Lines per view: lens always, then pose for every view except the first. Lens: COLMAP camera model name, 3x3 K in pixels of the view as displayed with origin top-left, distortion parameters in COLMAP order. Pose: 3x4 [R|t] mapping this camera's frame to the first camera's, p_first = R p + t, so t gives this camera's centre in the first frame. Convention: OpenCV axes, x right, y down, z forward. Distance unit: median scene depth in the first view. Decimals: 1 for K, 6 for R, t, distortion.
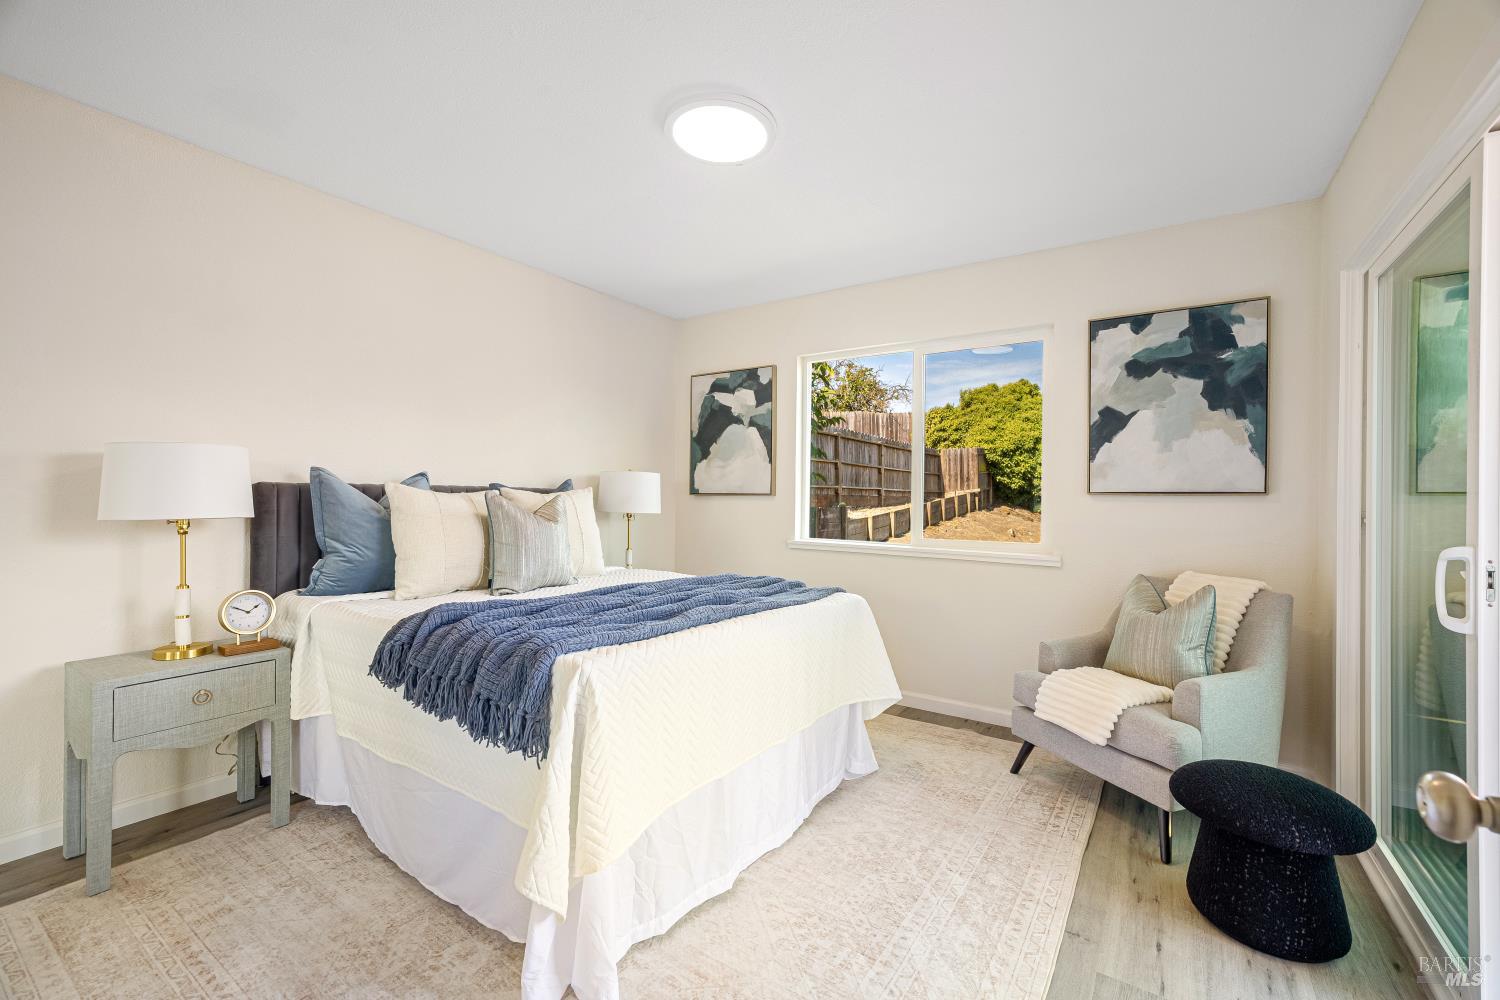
lens RADIAL K [[635.5, 0, 752.1], [0, 635.5, 495.5], [0, 0, 1]] dist [-0.018075, 0.010227]
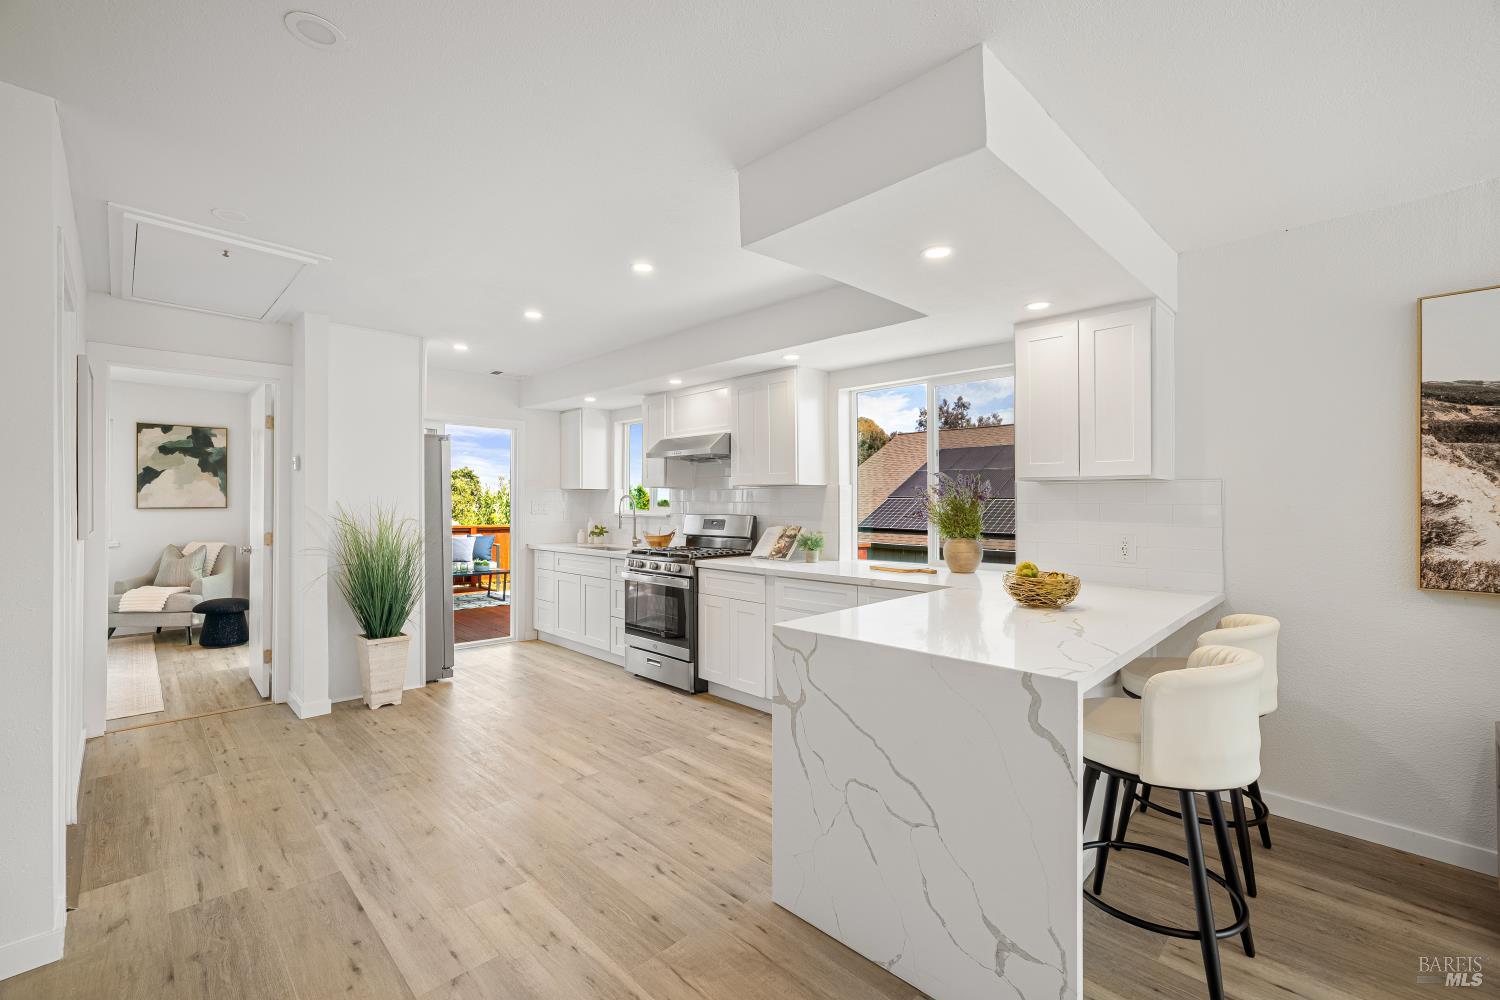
lens RADIAL K [[635.5, 0, 752.1], [0, 635.5, 495.5], [0, 0, 1]] dist [-0.018075, 0.010227]
pose [[0.185915, 0.008706, 0.982527, -1.203511], [0.014403, 0.999829, -0.011584, 0.007672], [-0.982460, 0.016305, 0.185758, -1.451920]]
